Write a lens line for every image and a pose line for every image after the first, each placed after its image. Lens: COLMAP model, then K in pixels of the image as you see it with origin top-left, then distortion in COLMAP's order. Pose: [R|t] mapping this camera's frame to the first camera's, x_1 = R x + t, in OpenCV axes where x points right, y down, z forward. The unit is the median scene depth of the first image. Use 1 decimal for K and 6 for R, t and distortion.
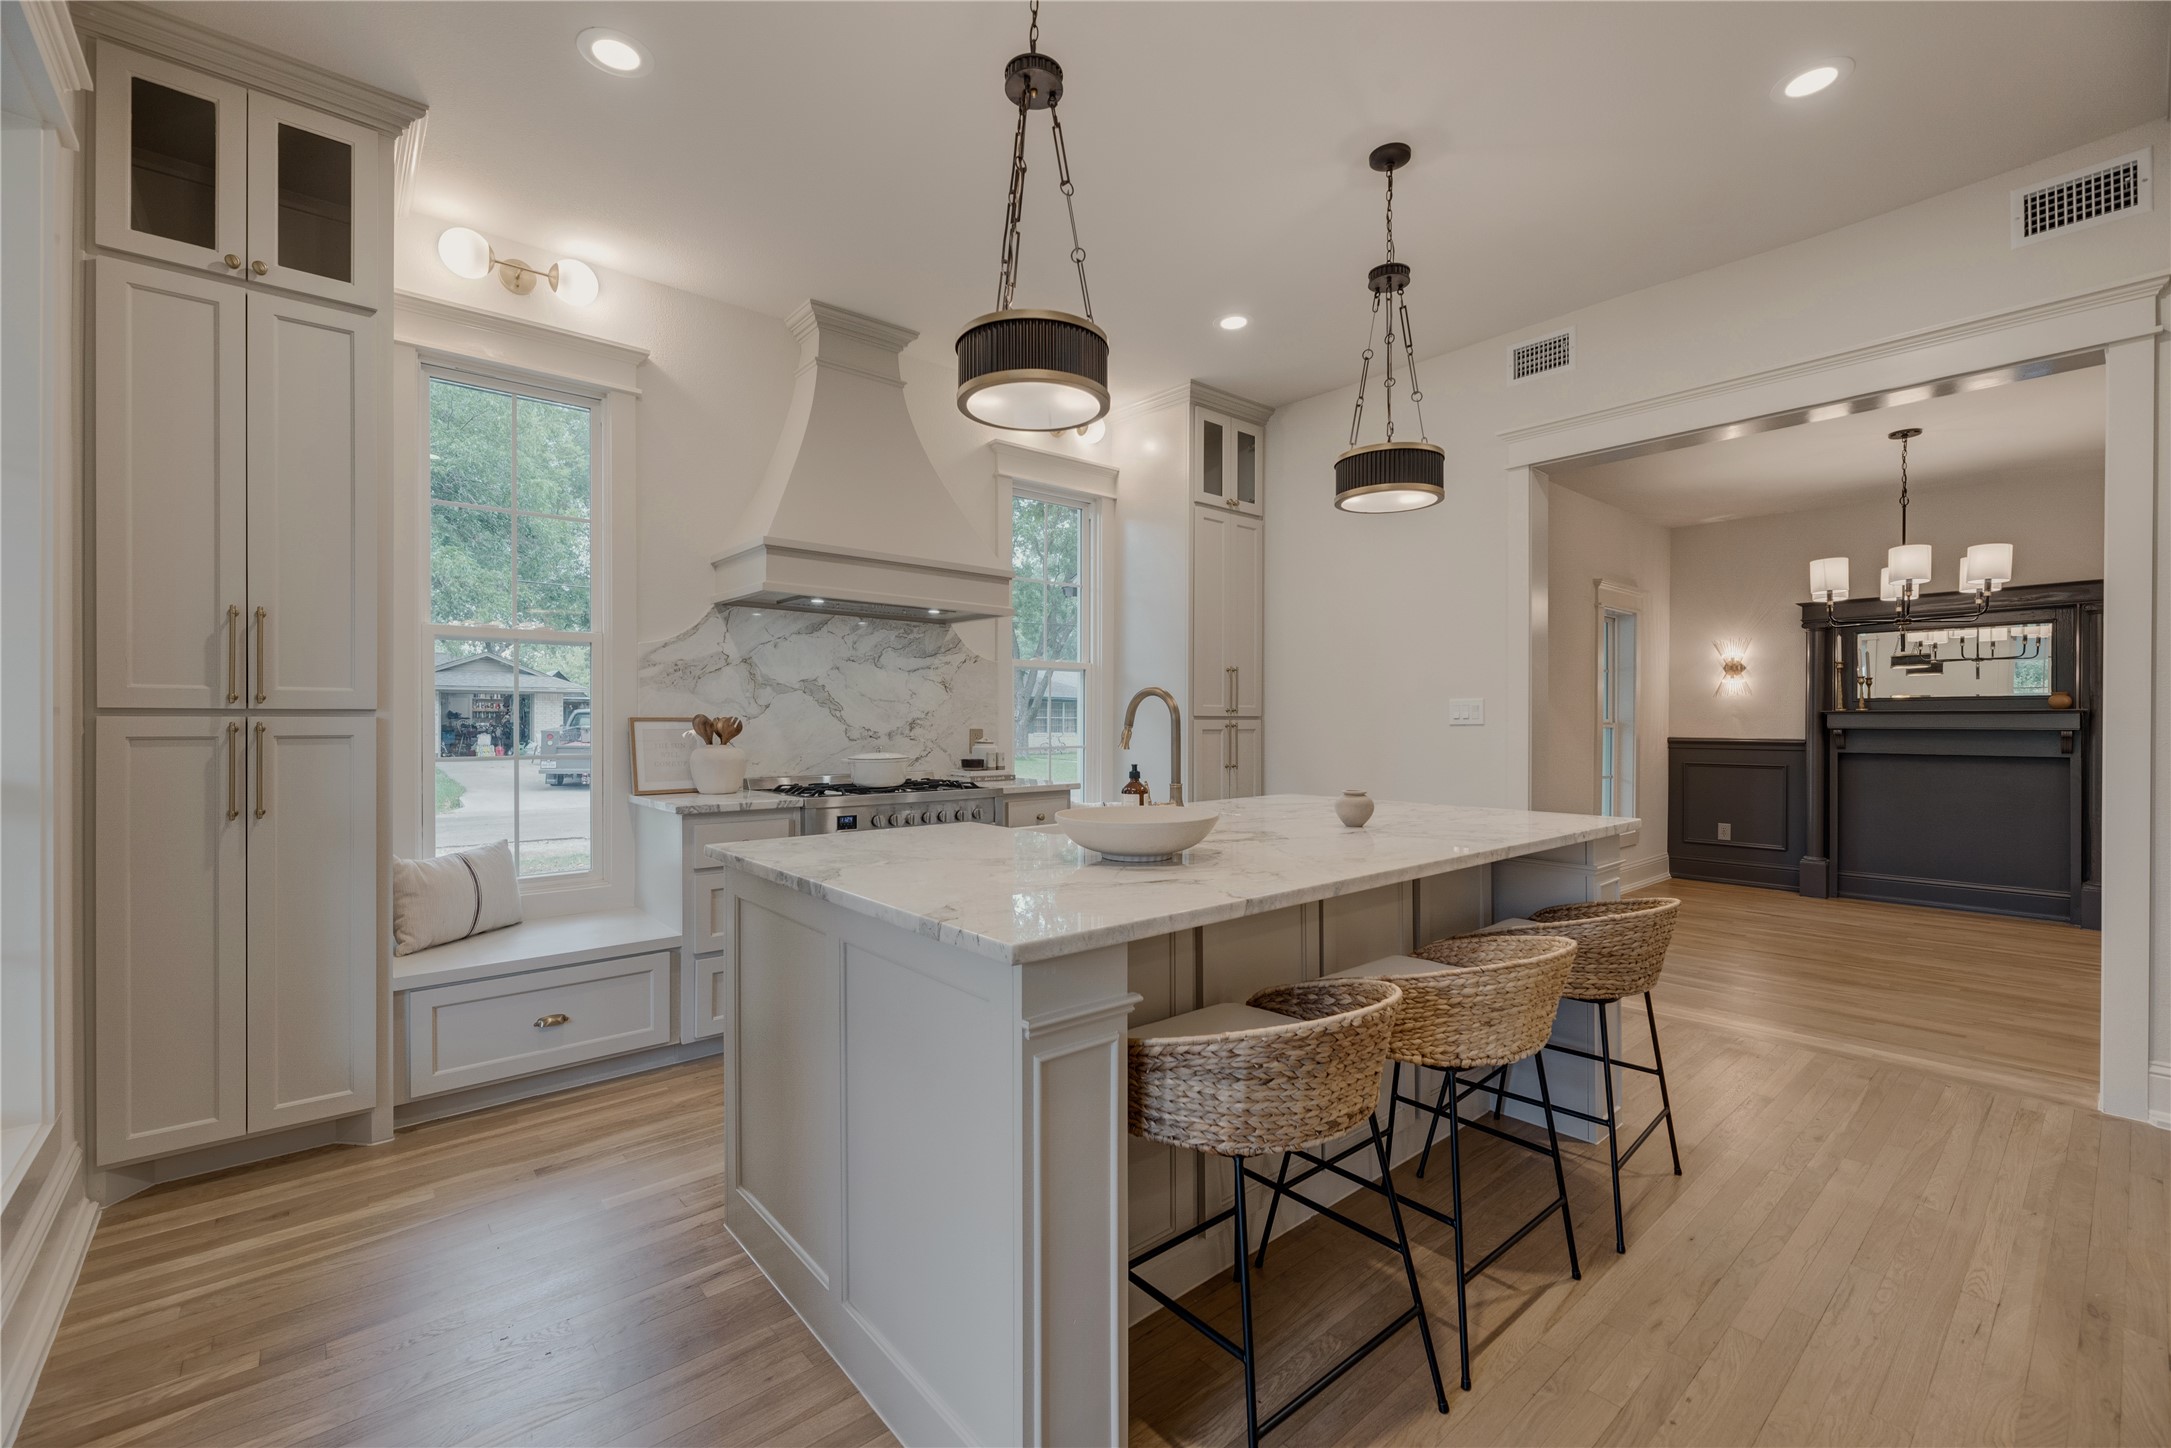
lens RADIAL K [[887.5, 0, 1087.1], [0, 887.5, 719.1], [0, 0, 1]] dist [0.001171, 0.000039]
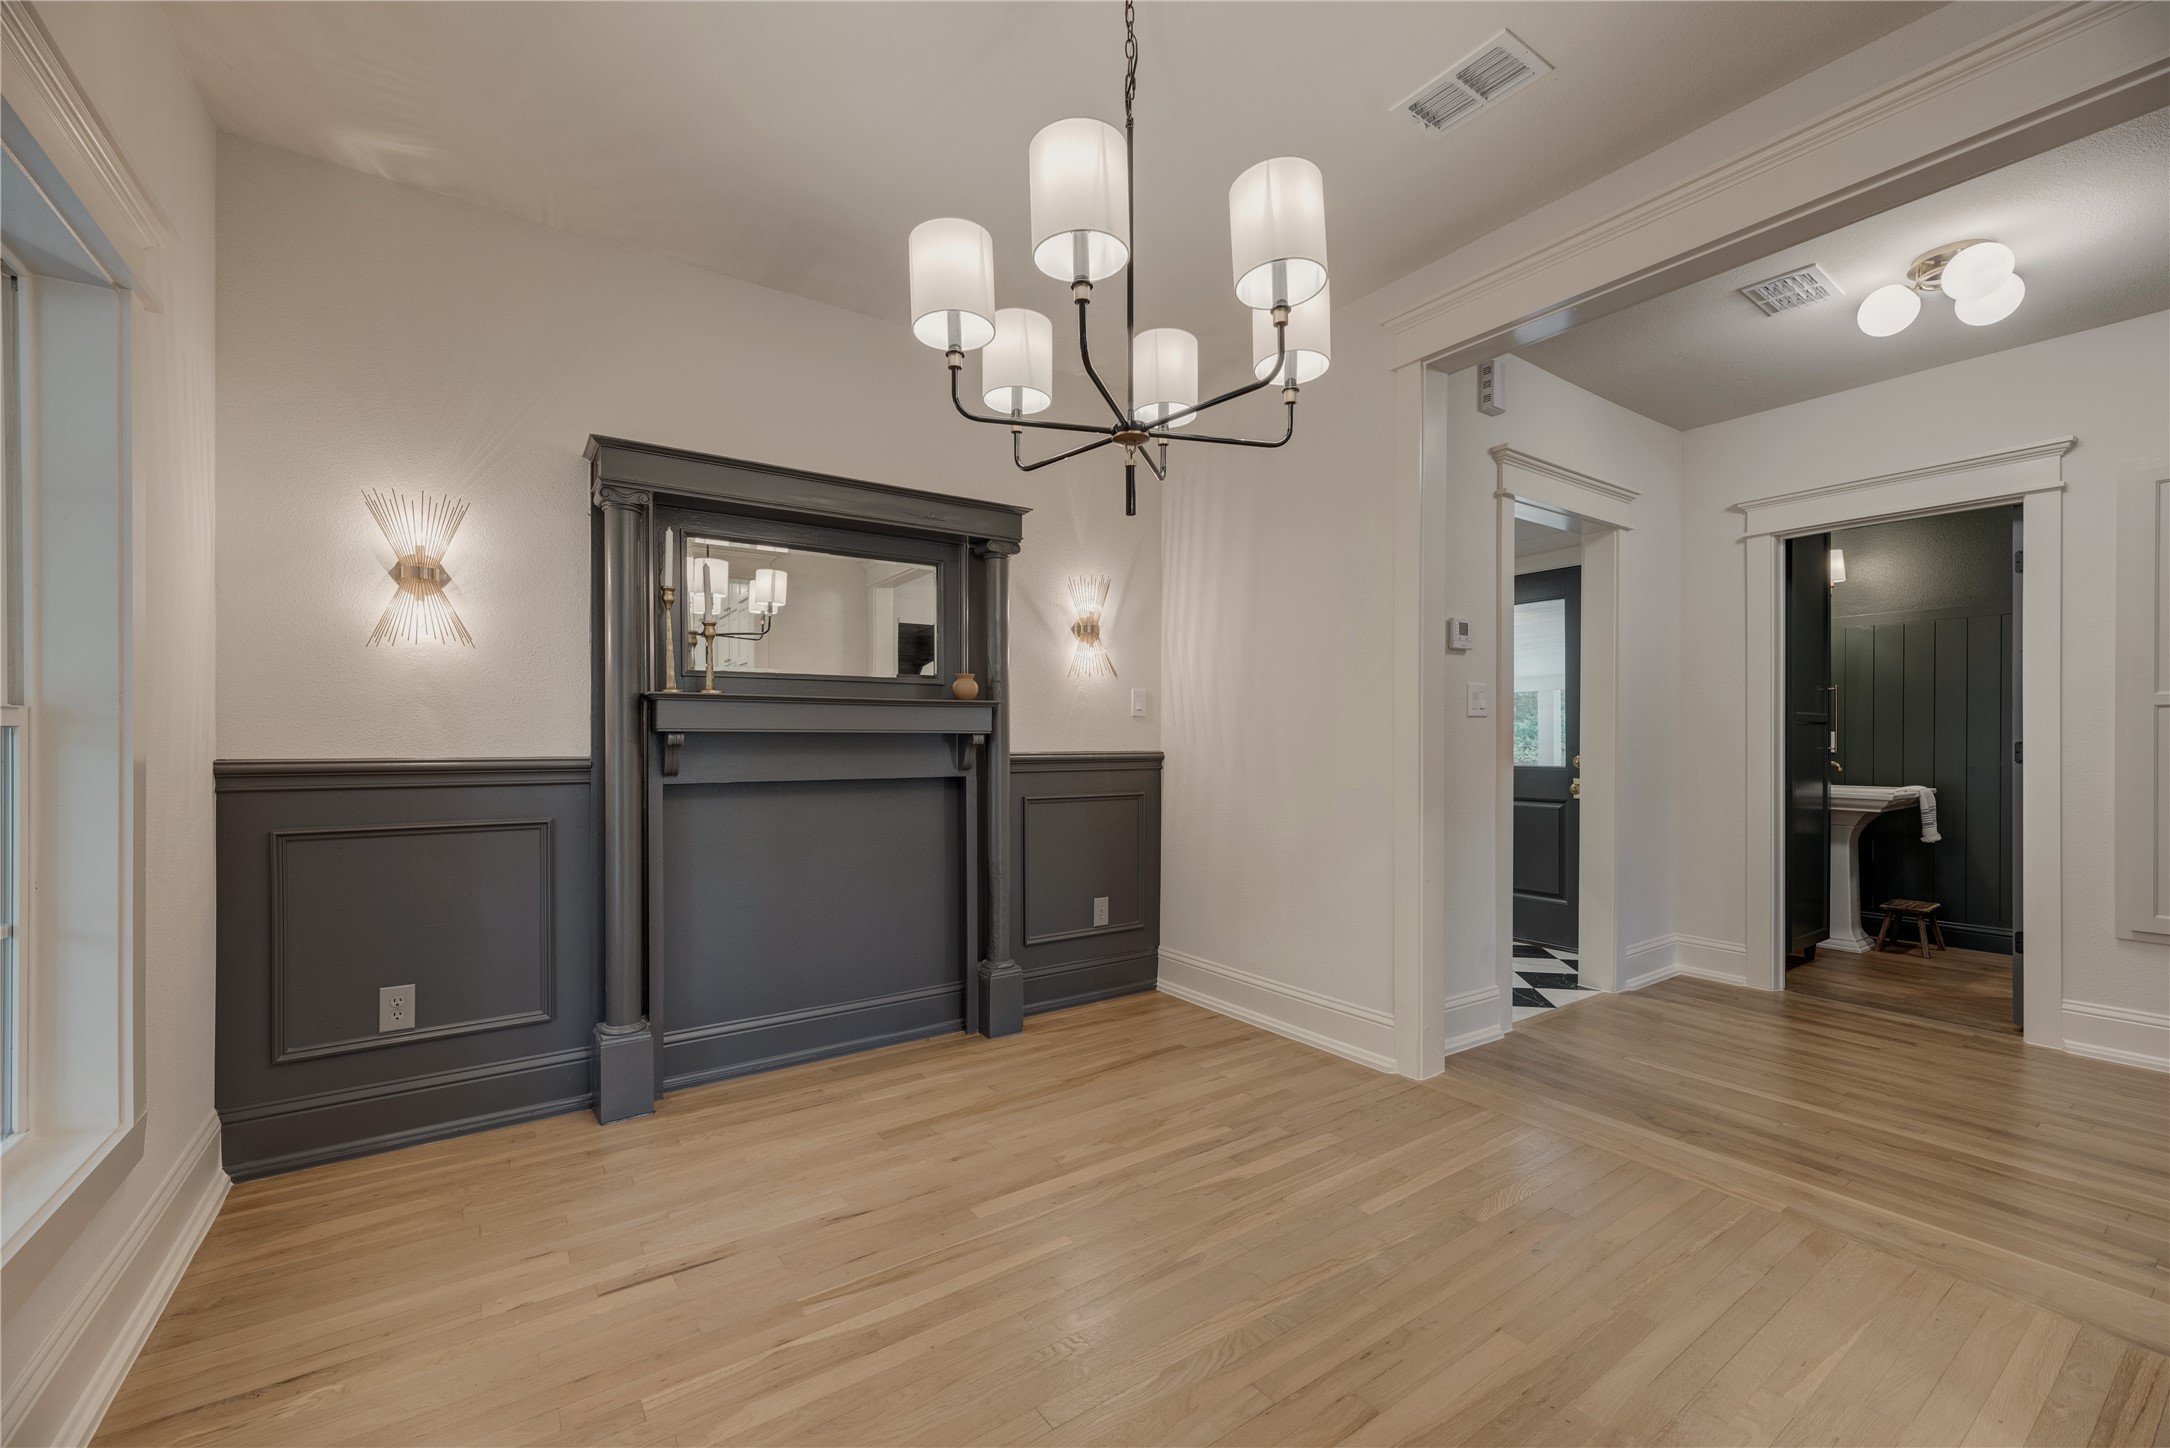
lens RADIAL K [[887.1, 0, 1090.7], [0, 887.1, 742.8], [0, 0, 1]] dist [0.001171, 0.000039]
pose [[0.100477, -0.008377, 0.994904, 0.386154], [0.003519, 0.999961, 0.008064, 0.012694], [-0.994933, 0.002691, 0.100503, 0.691860]]
